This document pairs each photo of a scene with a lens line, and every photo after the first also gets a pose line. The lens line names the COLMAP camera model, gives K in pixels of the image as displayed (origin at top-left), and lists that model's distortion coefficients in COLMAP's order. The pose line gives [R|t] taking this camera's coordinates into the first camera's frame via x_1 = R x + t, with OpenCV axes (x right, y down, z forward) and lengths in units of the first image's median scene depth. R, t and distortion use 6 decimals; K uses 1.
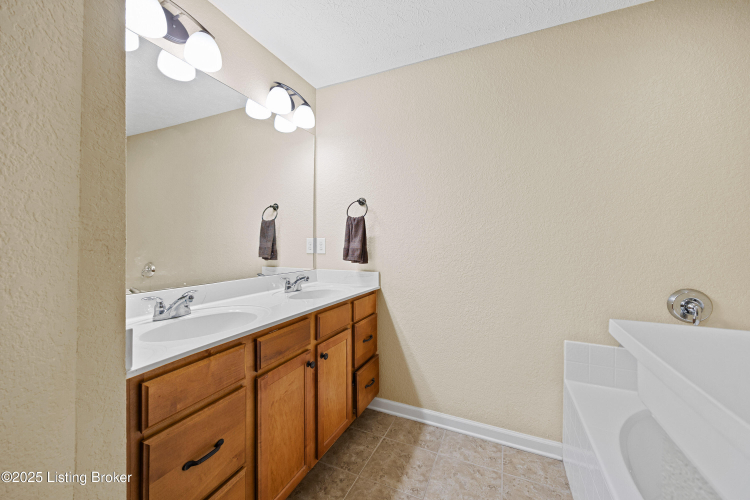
lens RADIAL K [[291.1, 0, 374.9], [0, 291.1, 249.7], [0, 0, 1]] dist [0.001487, 0.000280]
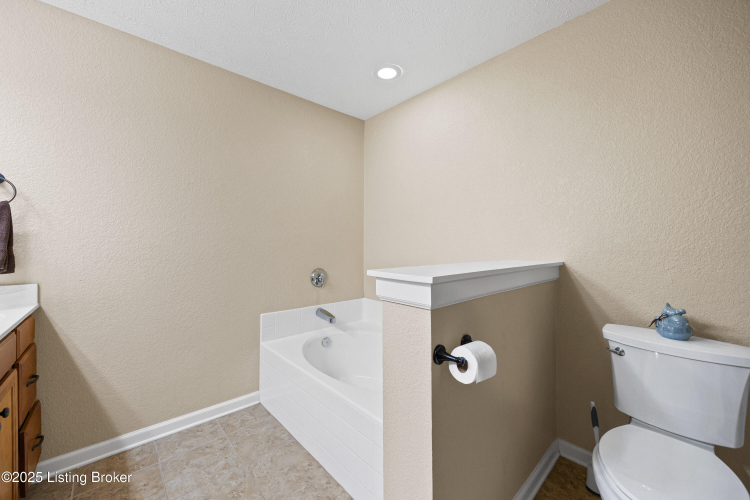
lens RADIAL K [[291.1, 0, 373.5], [0, 291.1, 247.1], [0, 0, 1]] dist [0.001487, 0.000280]
pose [[0.395594, -0.007645, 0.918394, -0.377109], [0.018107, 0.999836, 0.000524, 0.003791], [-0.918247, 0.016422, 0.395668, -0.037981]]
